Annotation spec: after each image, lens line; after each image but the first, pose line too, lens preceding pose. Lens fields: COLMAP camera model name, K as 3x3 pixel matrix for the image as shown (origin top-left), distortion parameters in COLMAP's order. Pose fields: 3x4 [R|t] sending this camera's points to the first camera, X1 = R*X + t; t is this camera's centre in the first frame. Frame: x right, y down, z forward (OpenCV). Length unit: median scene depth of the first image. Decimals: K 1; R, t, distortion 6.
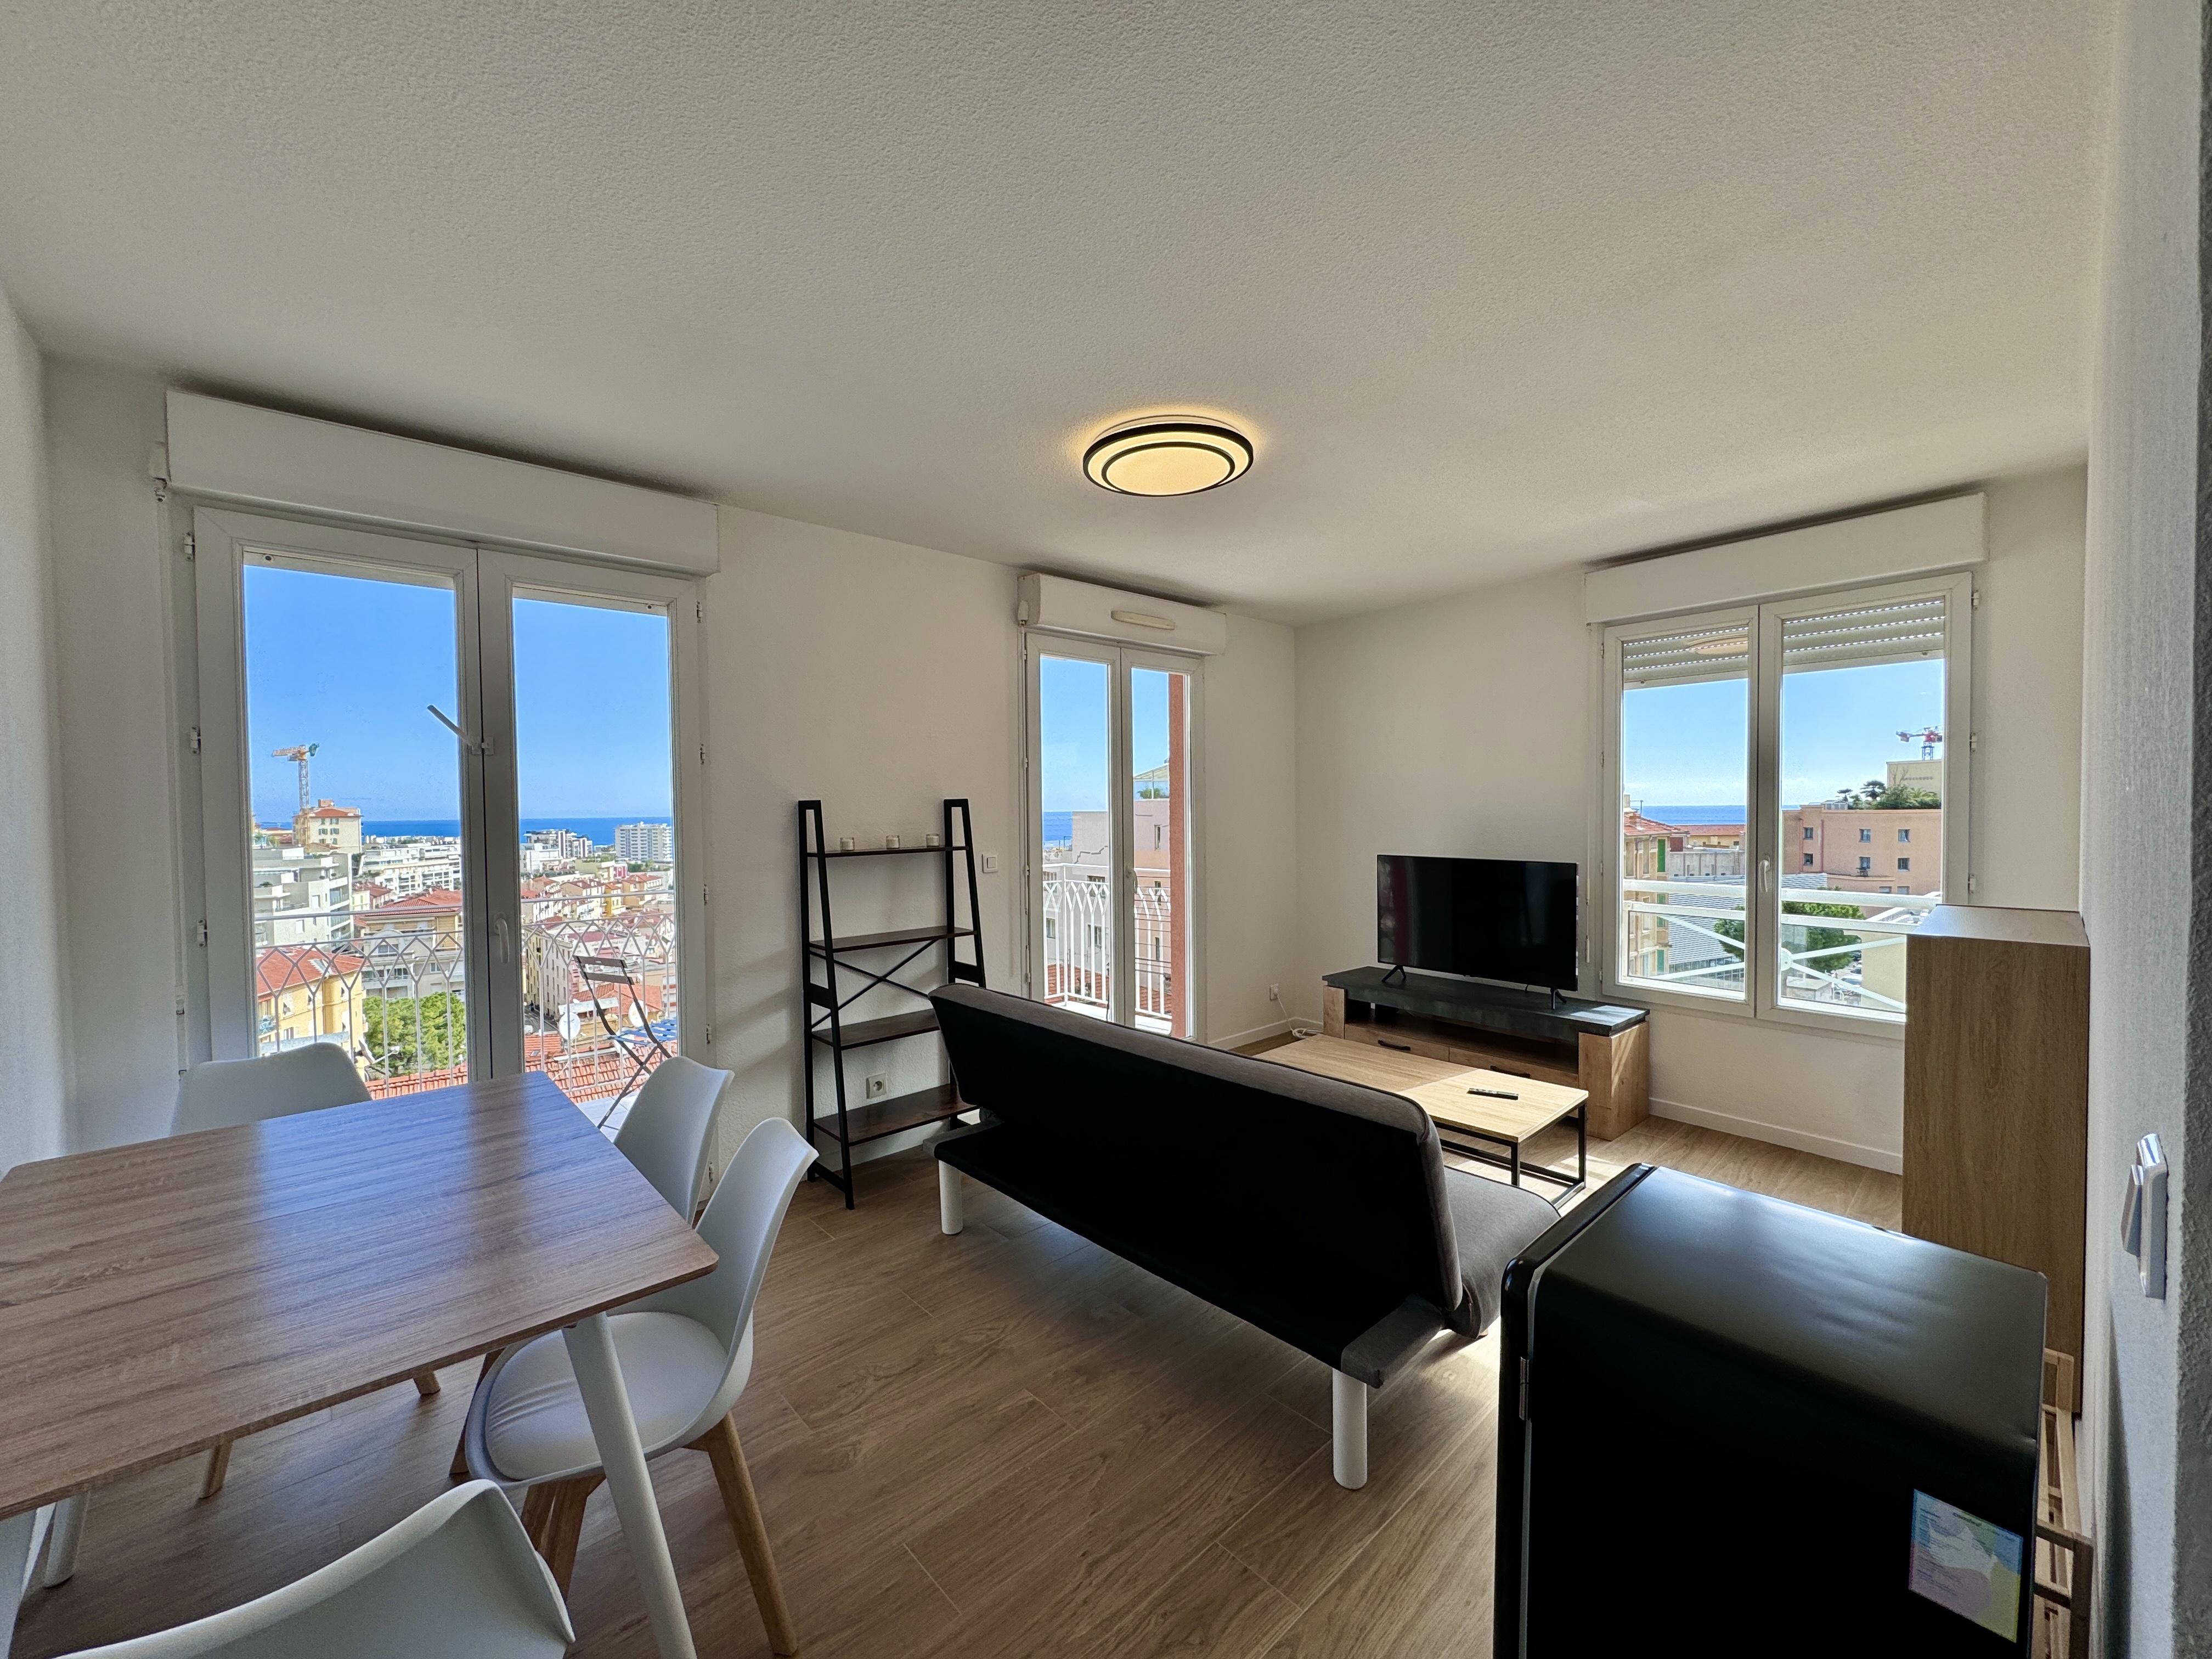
lens RADIAL K [[880.0, 0, 1102.9], [0, 880.0, 827.2], [0, 0, 1]] dist [-0.002275, -0.001199]
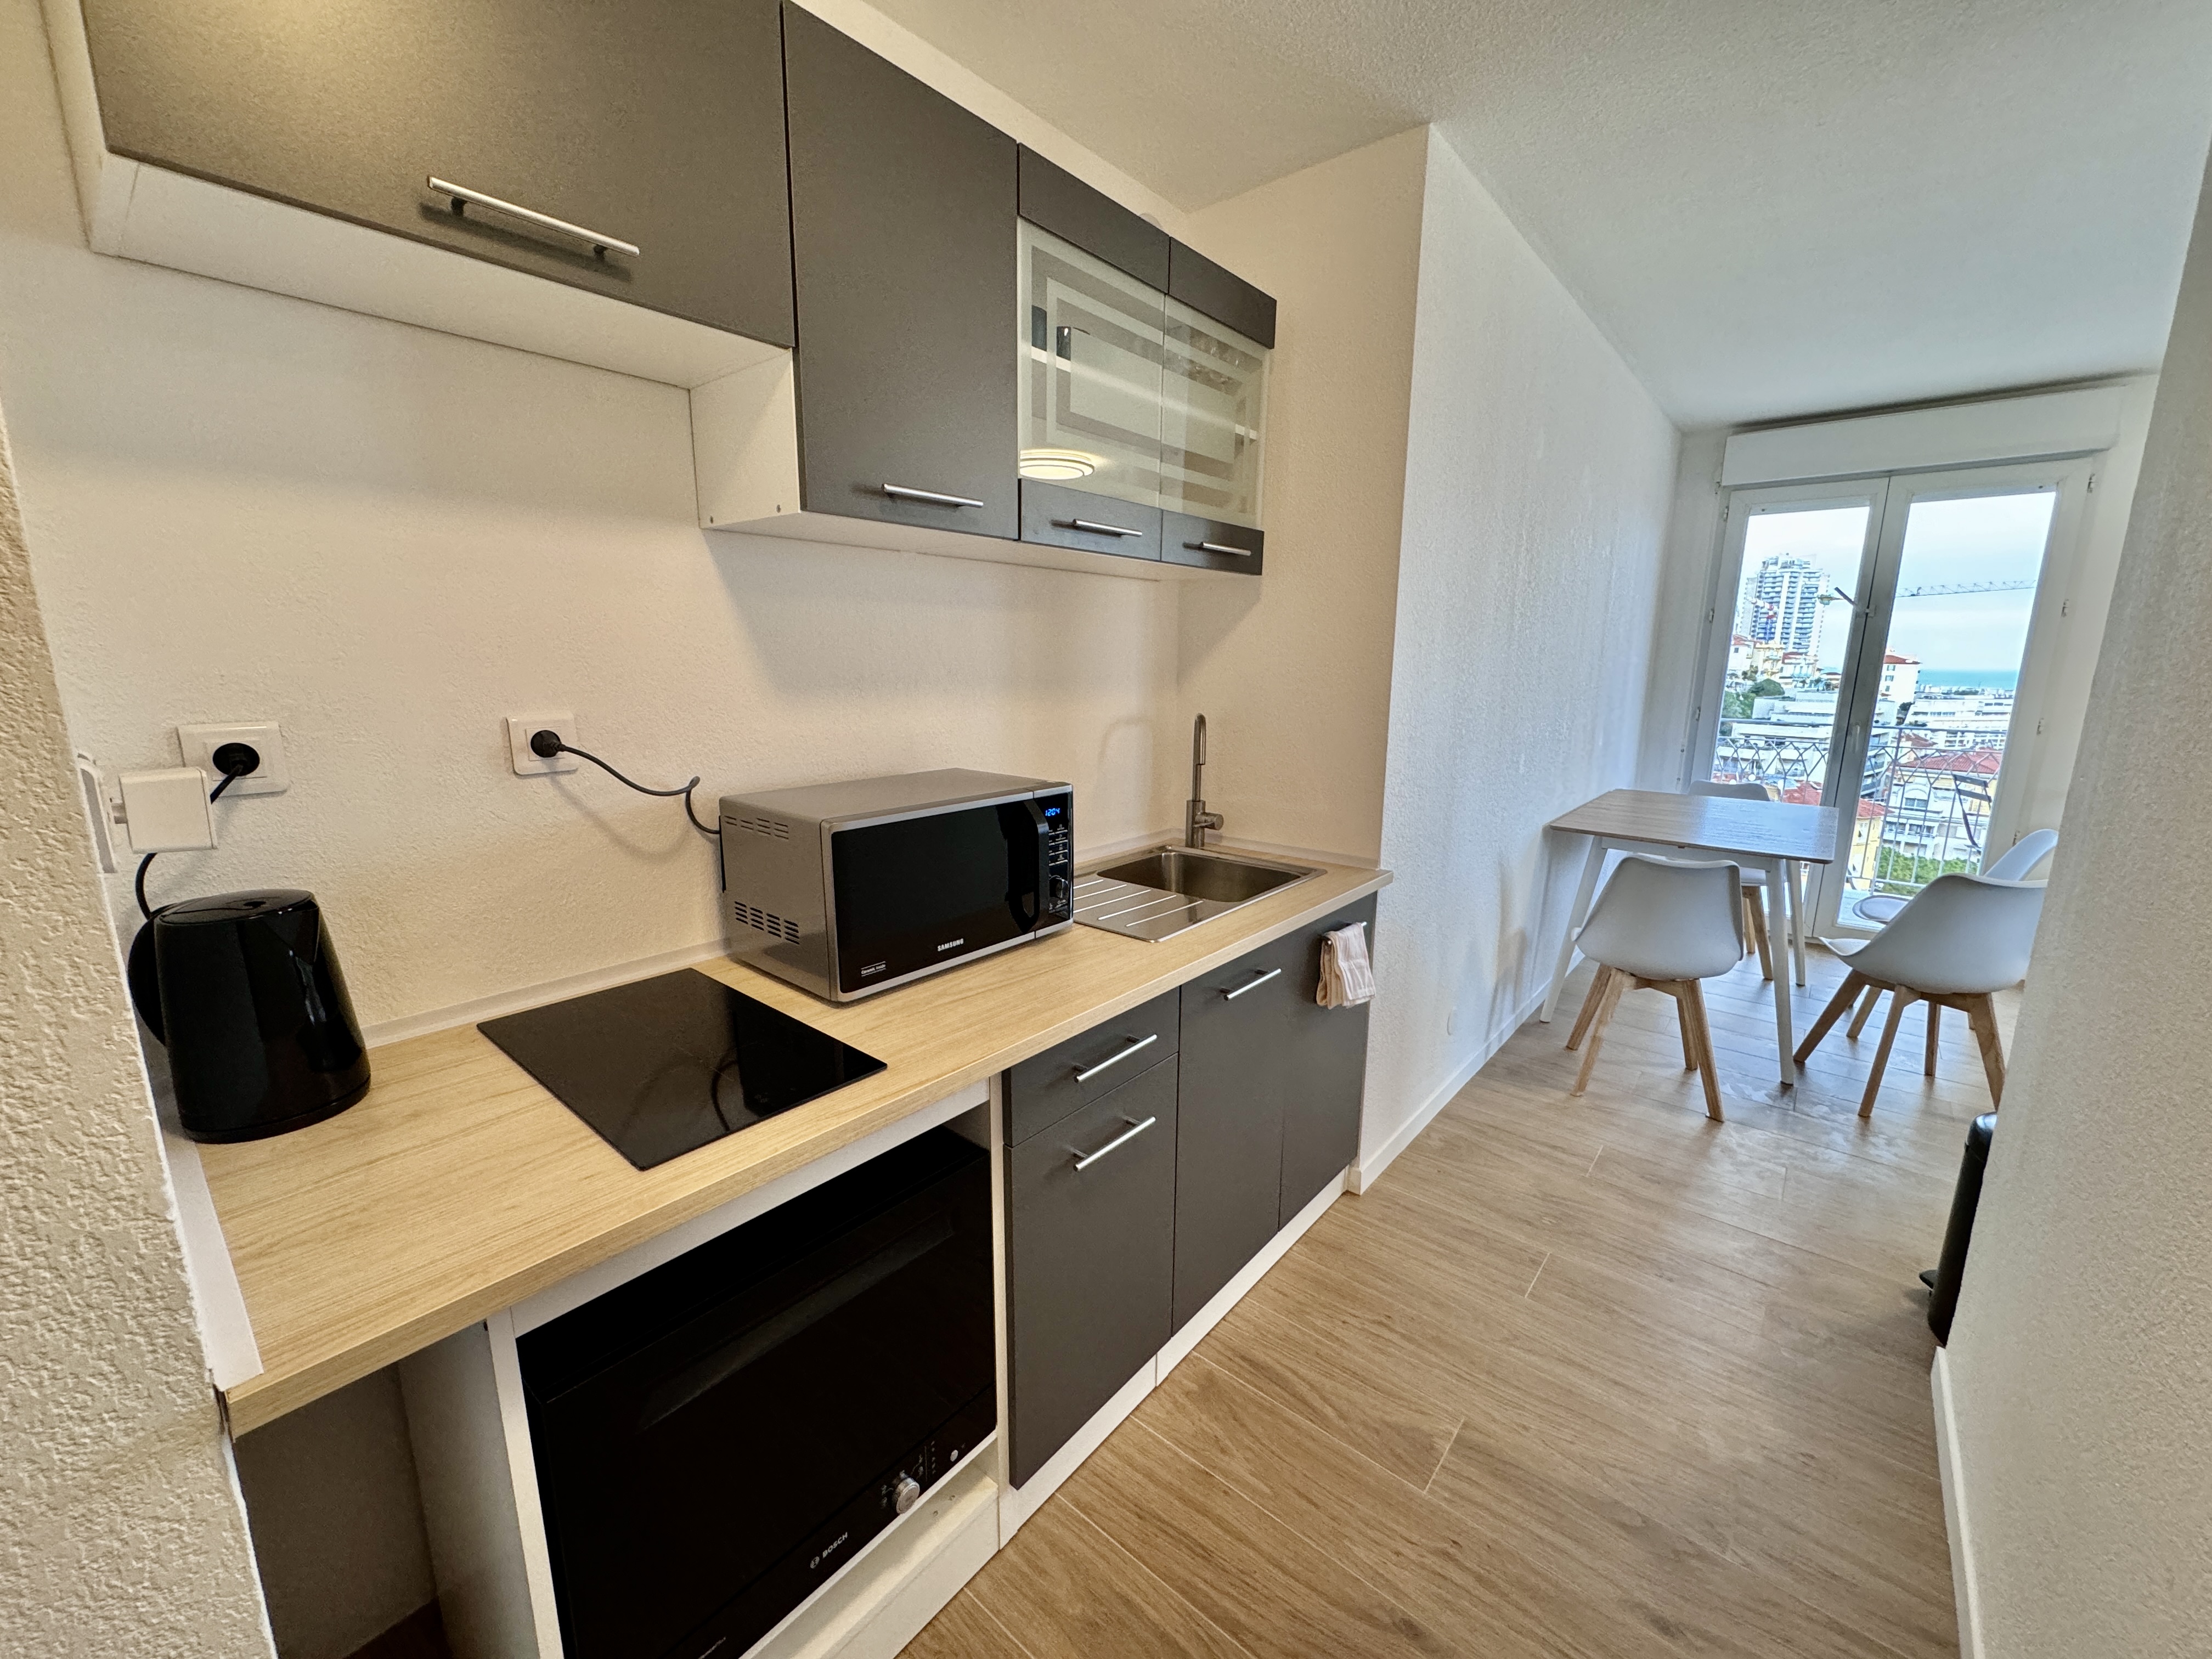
lens RADIAL K [[880.0, 0, 1102.1], [0, 880.0, 828.4], [0, 0, 1]] dist [-0.002275, -0.001199]
pose [[0.126872, 0.202099, -0.971113, 0.519195], [-0.030031, 0.979358, 0.199891, 0.009385], [0.991464, 0.003803, 0.130322, -0.397344]]
